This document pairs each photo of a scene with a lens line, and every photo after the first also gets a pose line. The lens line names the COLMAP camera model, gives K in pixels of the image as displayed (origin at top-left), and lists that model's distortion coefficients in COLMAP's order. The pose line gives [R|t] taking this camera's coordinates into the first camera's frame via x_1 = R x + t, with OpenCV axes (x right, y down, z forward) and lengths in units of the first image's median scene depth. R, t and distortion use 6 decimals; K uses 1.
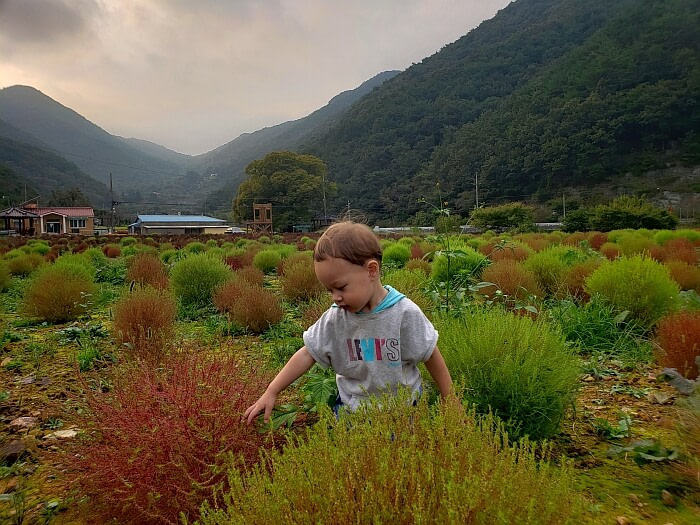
lens RADIAL K [[544.8, 0, 349.8], [0, 544.8, 268.2], [0, 0, 1]] dist [0.055692, -0.058863]
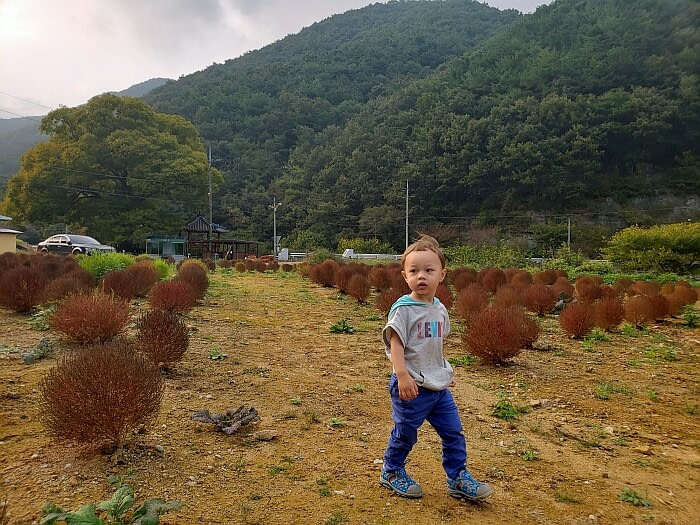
lens RADIAL K [[544.8, 0, 330.8], [0, 544.8, 266.4], [0, 0, 1]] dist [0.055692, -0.058863]
pose [[0.917640, 0.044555, 0.394907, -0.126083], [-0.025474, 0.998246, -0.053434, -0.022432], [-0.396596, 0.038974, 0.917166, 0.384796]]
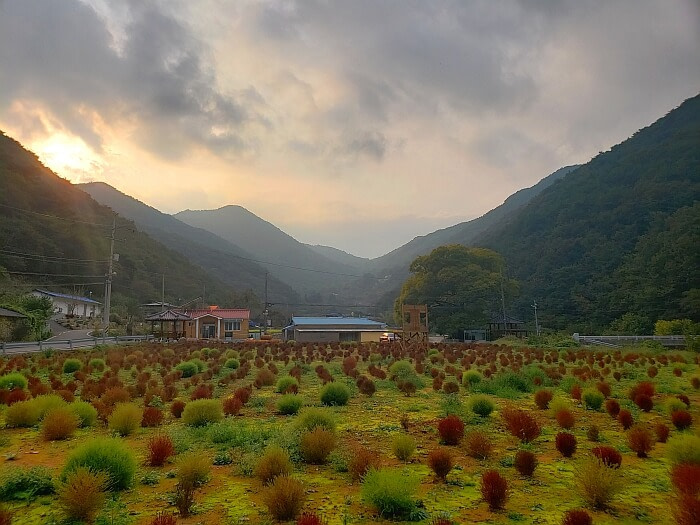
lens RADIAL K [[544.8, 0, 347.2], [0, 544.8, 262.4], [0, 0, 1]] dist [0.055692, -0.058863]
pose [[0.949186, -0.025533, -0.313679, -0.007560], [-0.035236, 0.981815, -0.186541, -0.014948], [0.312738, 0.188115, 0.931025, 0.121190]]
